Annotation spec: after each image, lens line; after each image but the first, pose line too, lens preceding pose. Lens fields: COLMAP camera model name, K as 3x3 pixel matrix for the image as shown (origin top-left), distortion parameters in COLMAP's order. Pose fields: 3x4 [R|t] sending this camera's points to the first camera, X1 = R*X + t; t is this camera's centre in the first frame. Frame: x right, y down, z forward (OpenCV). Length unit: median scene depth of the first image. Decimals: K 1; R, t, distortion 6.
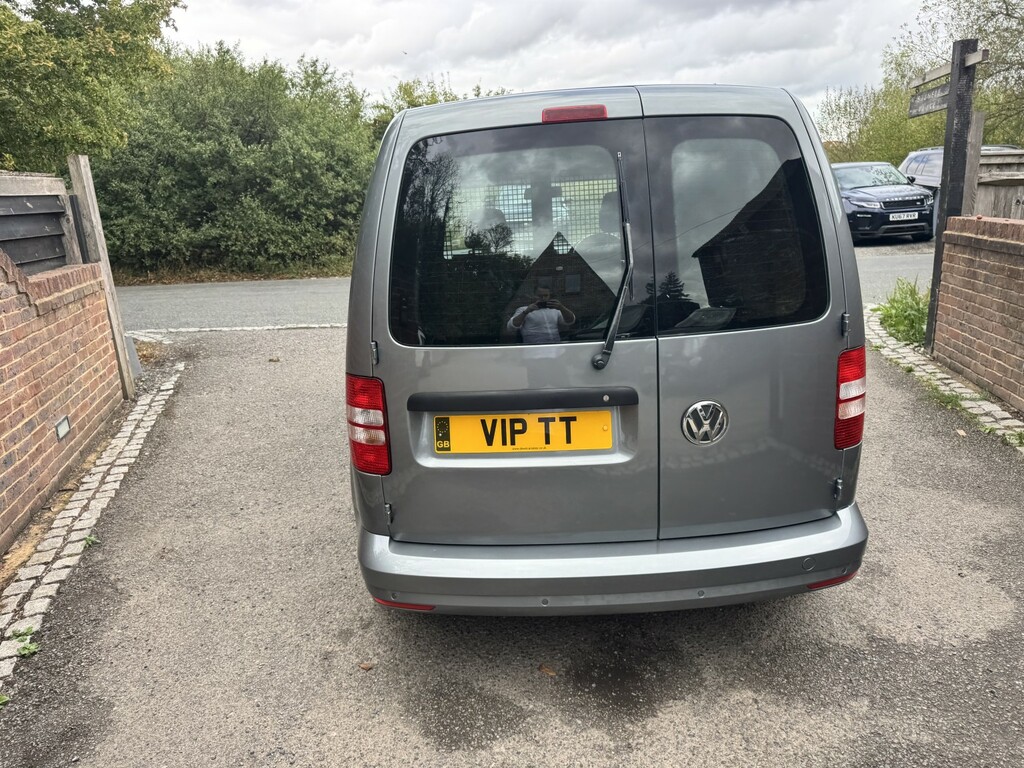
lens RADIAL K [[729.1, 0, 512.0], [0, 729.1, 384.0], [0, 0, 1]] dist [0.002363, -0.001724]
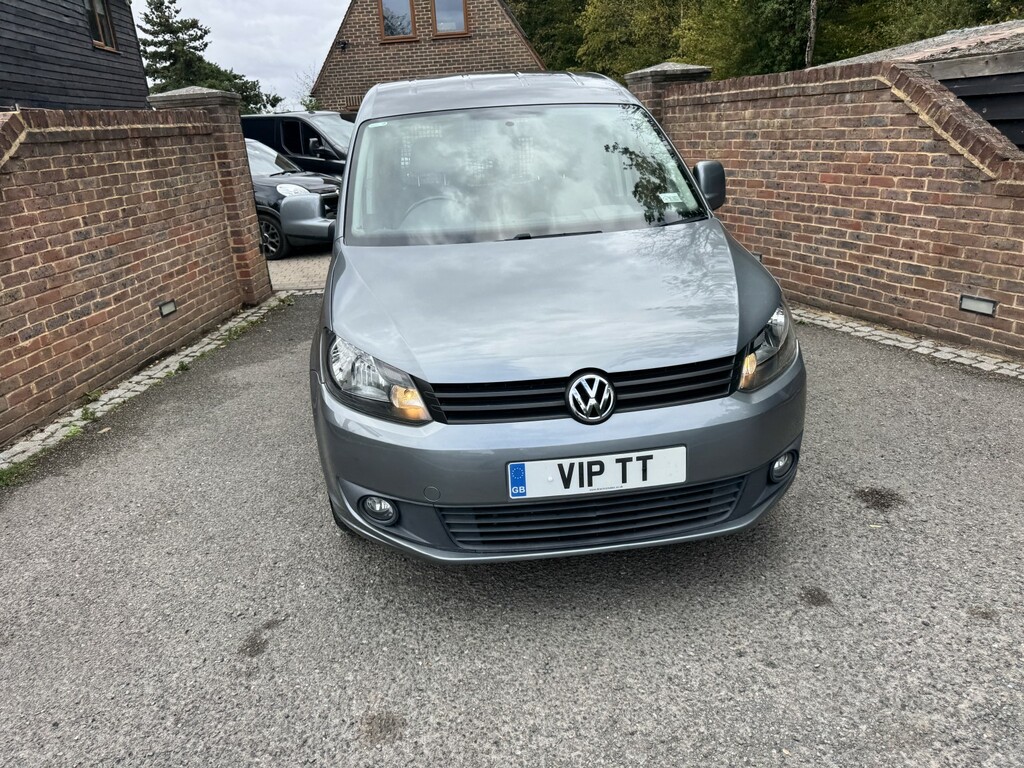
lens RADIAL K [[728.8, 0, 493.1], [0, 728.8, 377.0], [0, 0, 1]] dist [0.015629, -0.017511]
pose [[-0.990043, 0.132919, -0.046337, 0.202005], [0.084966, 0.826741, 0.556130, -0.738303], [0.112229, 0.546655, -0.829803, 2.744729]]
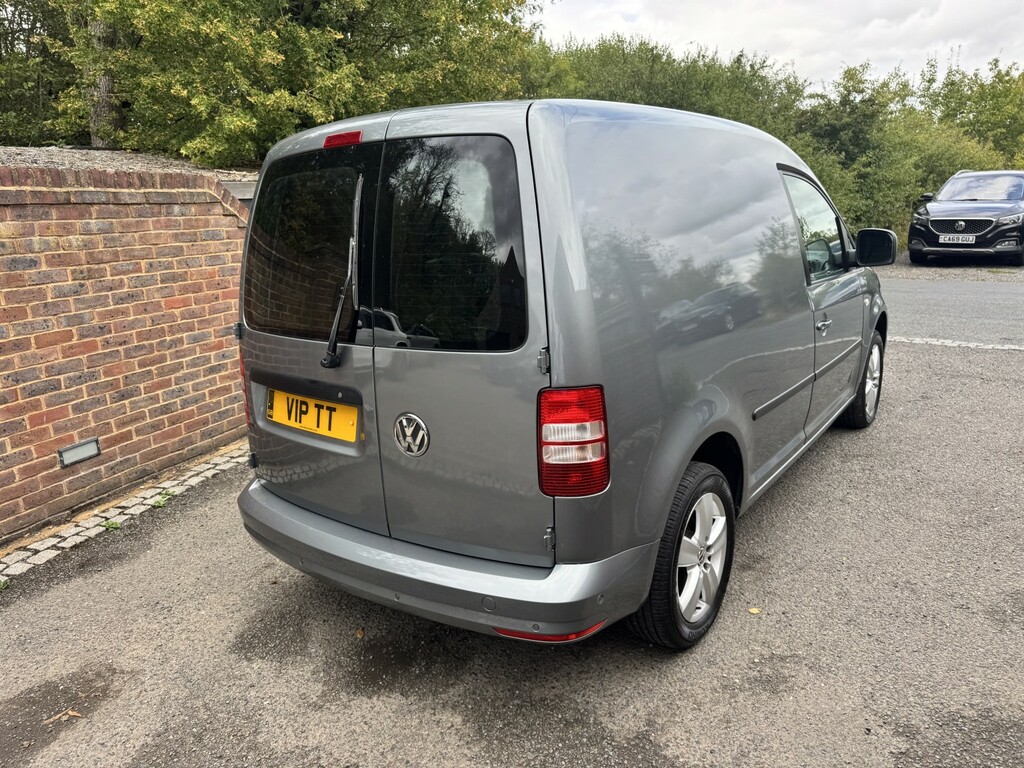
lens RADIAL K [[731.9, 0, 522.8], [0, 731.9, 384.0], [0, 0, 1]] dist [0.007359, -0.005590]
pose [[0.797807, 0.156094, -0.582356, 0.710449], [-0.150710, 0.986872, 0.058053, -0.073989], [0.583773, 0.041452, 0.810858, 0.181478]]
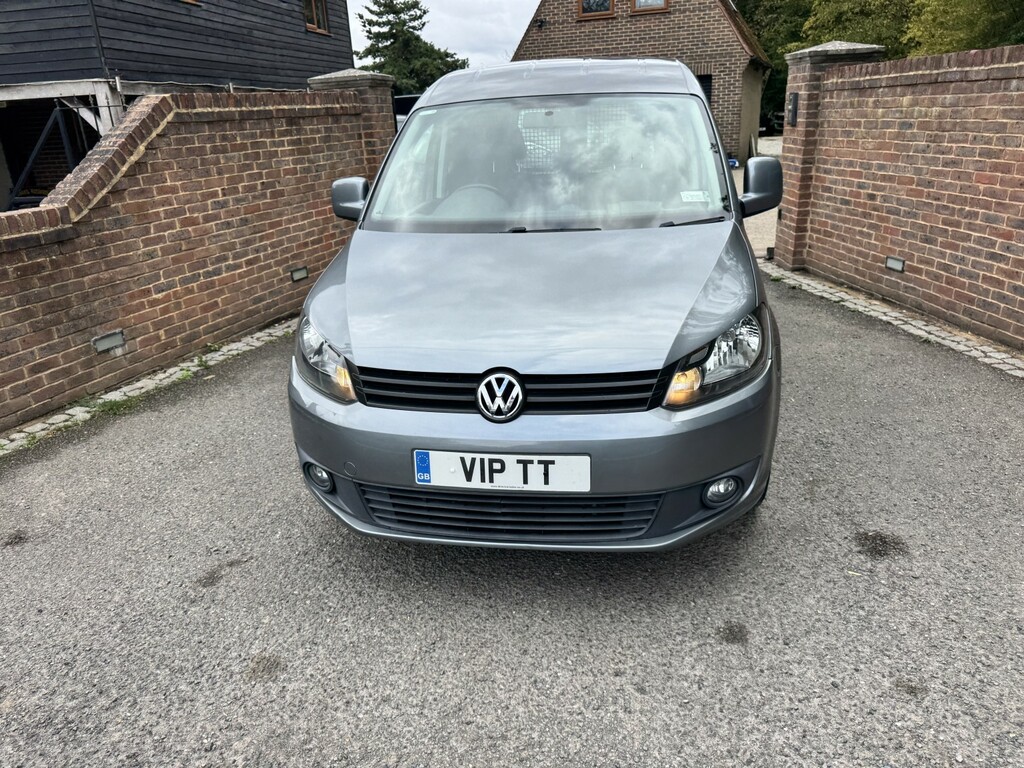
lens RADIAL K [[725.9, 0, 494.6], [0, 725.9, 387.9], [0, 0, 1]] dist [0.003714, -0.004411]
pose [[-0.976582, 0.023668, 0.213840, -0.077901], [0.142700, 0.815095, 0.561478, -0.725665], [-0.161011, 0.578844, -0.799384, 2.742961]]
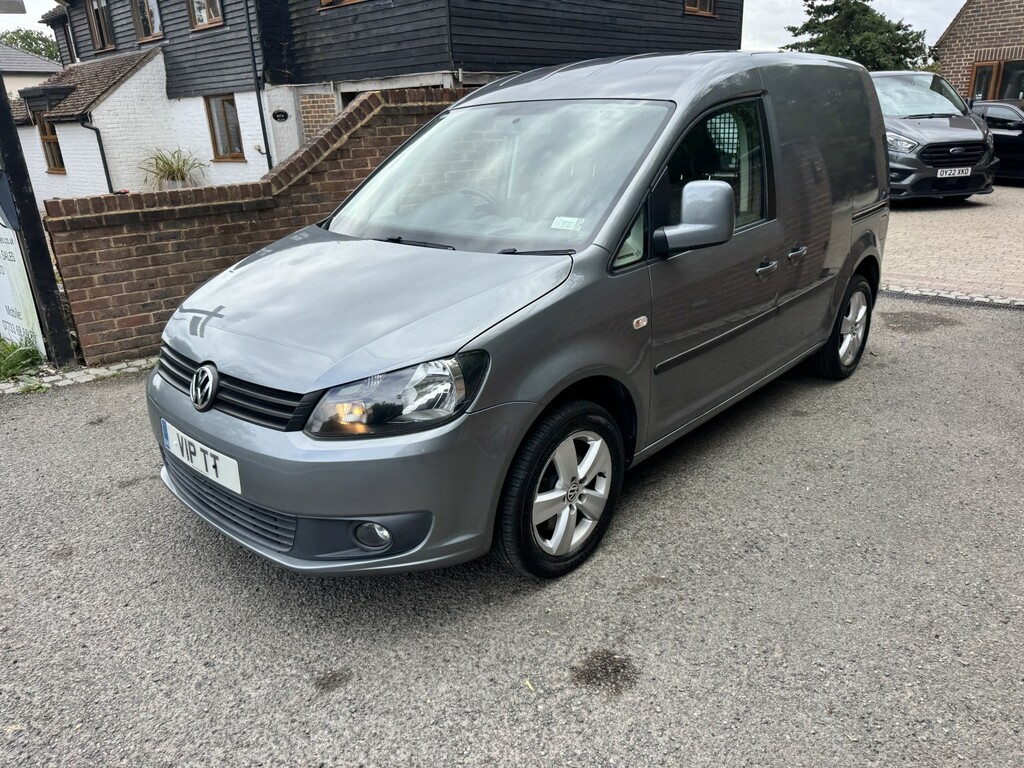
lens RADIAL K [[716.7, 0, 501.0], [0, 716.7, 385.0], [0, 0, 1]] dist [0.018666, -0.023141]
pose [[-0.708701, -0.172874, 0.684001, -0.710317], [0.250586, 0.844618, 0.473103, -0.607107], [-0.659507, 0.506690, -0.555262, 2.387880]]
